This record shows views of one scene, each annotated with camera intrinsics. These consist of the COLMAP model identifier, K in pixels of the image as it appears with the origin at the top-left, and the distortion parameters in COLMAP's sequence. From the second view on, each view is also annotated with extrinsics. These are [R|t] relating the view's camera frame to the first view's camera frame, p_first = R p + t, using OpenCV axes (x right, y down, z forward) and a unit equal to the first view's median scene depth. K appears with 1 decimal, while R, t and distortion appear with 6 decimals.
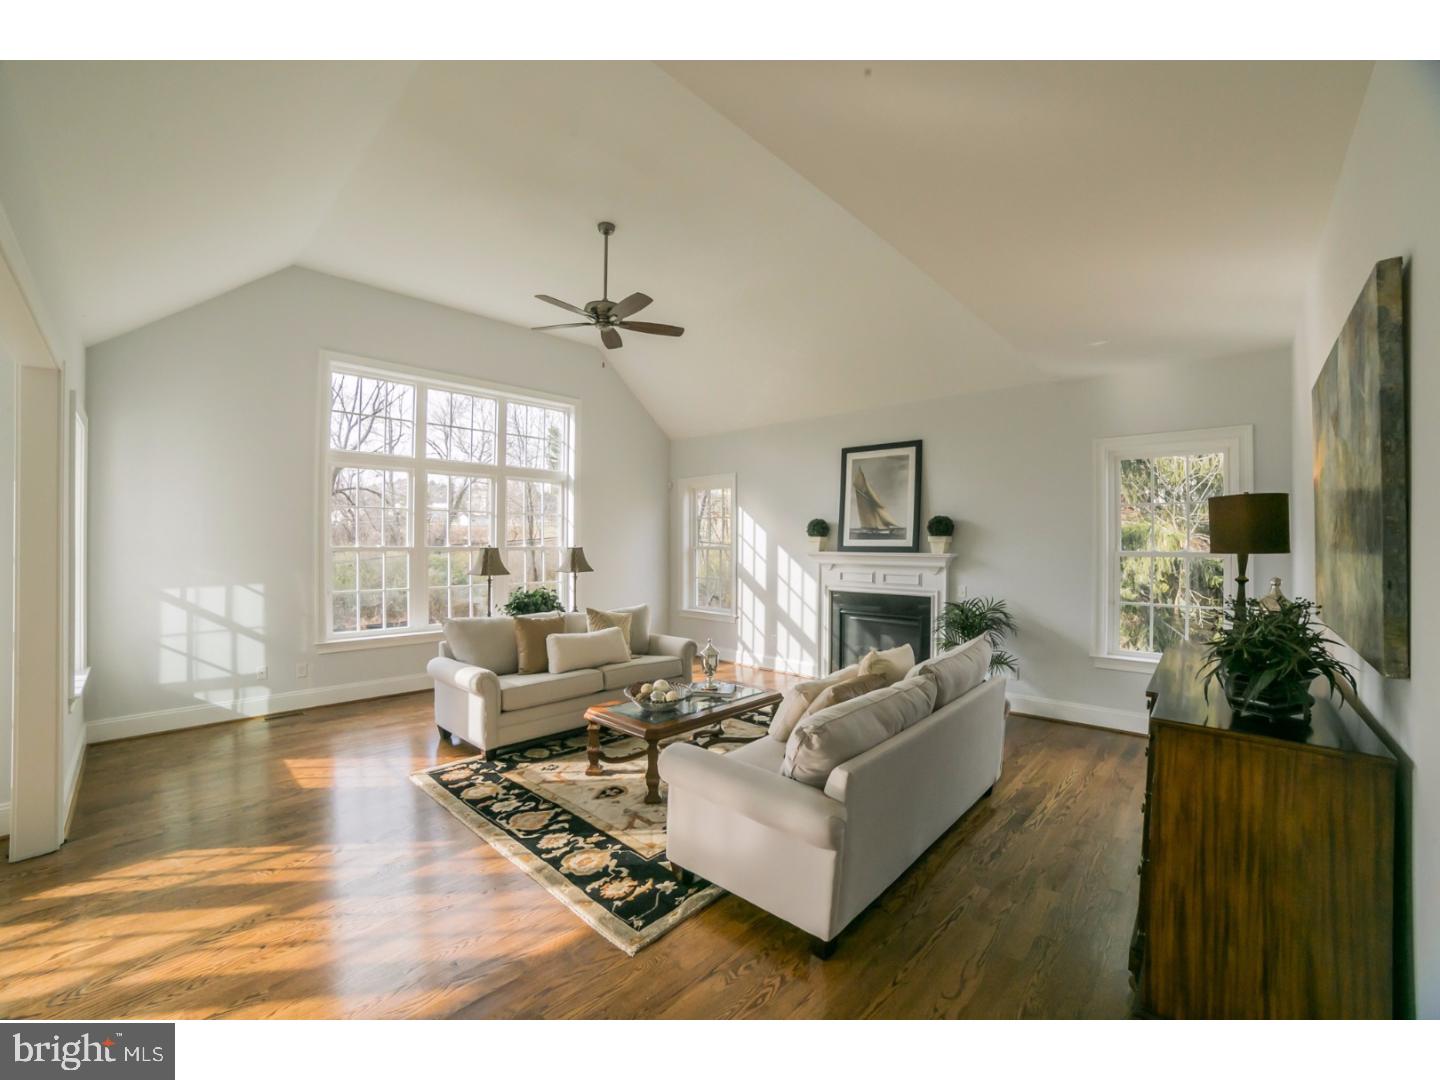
lens RADIAL K [[576.5, 0, 720.0], [0, 576.5, 540.0], [0, 0, 1]] dist [-0.022824, 0.000297]
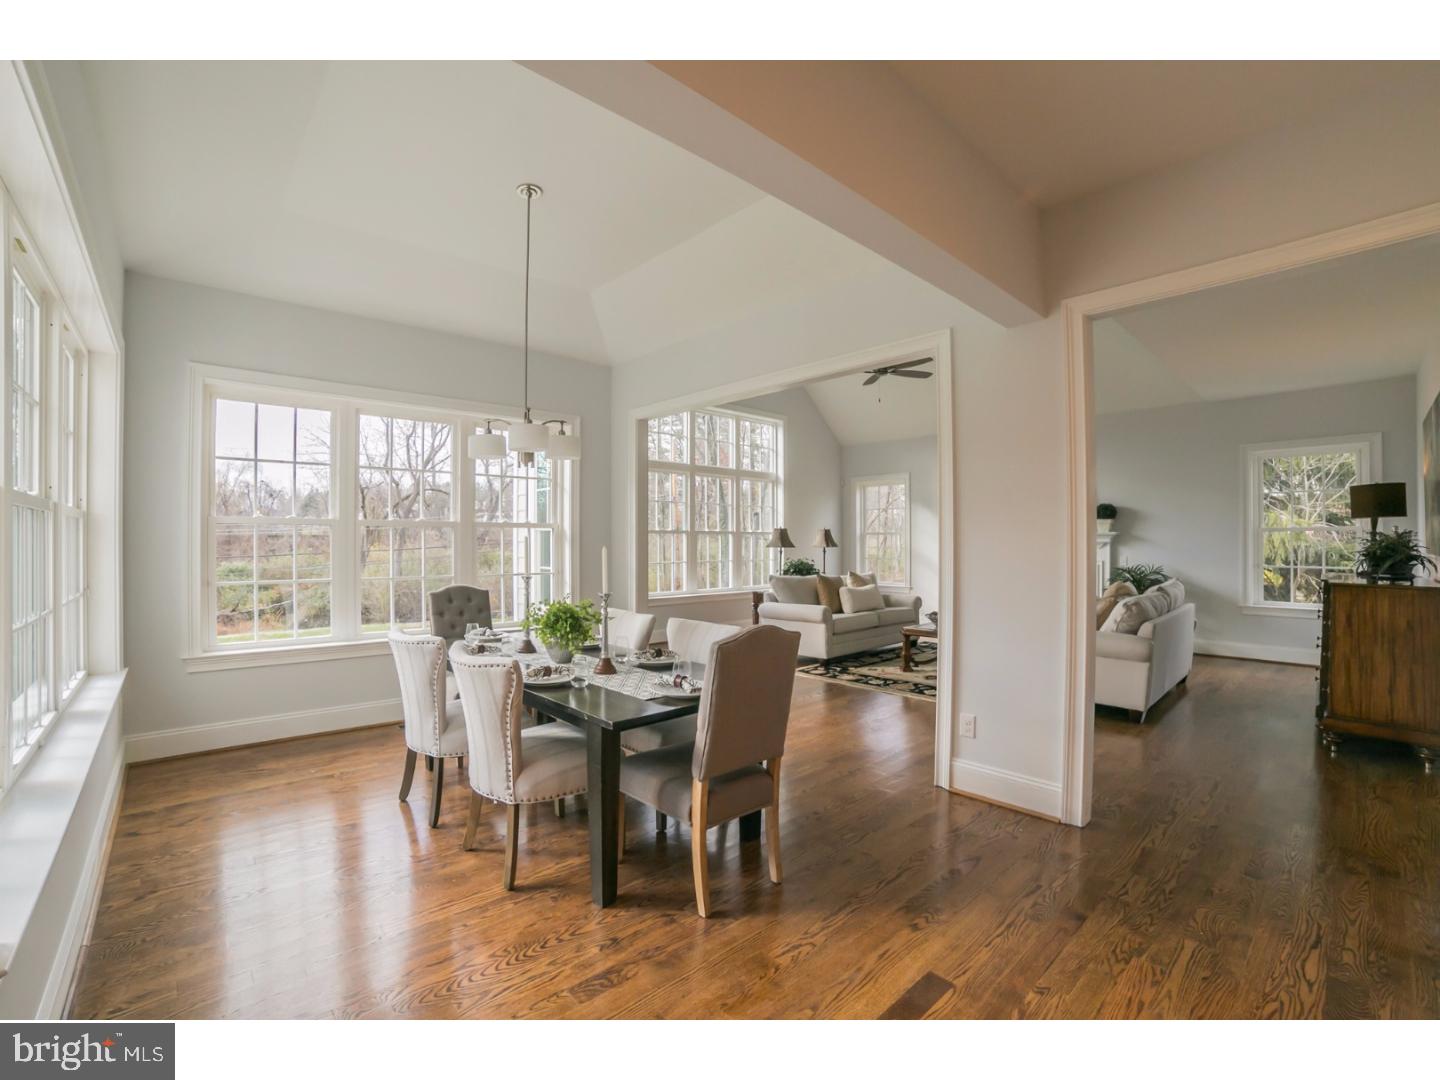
lens RADIAL K [[597.7, 0, 720.0], [0, 597.7, 540.0], [0, 0, 1]] dist [0.001316, 0.014545]
pose [[0.997511, -0.008532, -0.069992, -0.581227], [0.008941, 0.999945, 0.005527, 0.038692], [0.069941, -0.006139, 0.997532, -0.618233]]
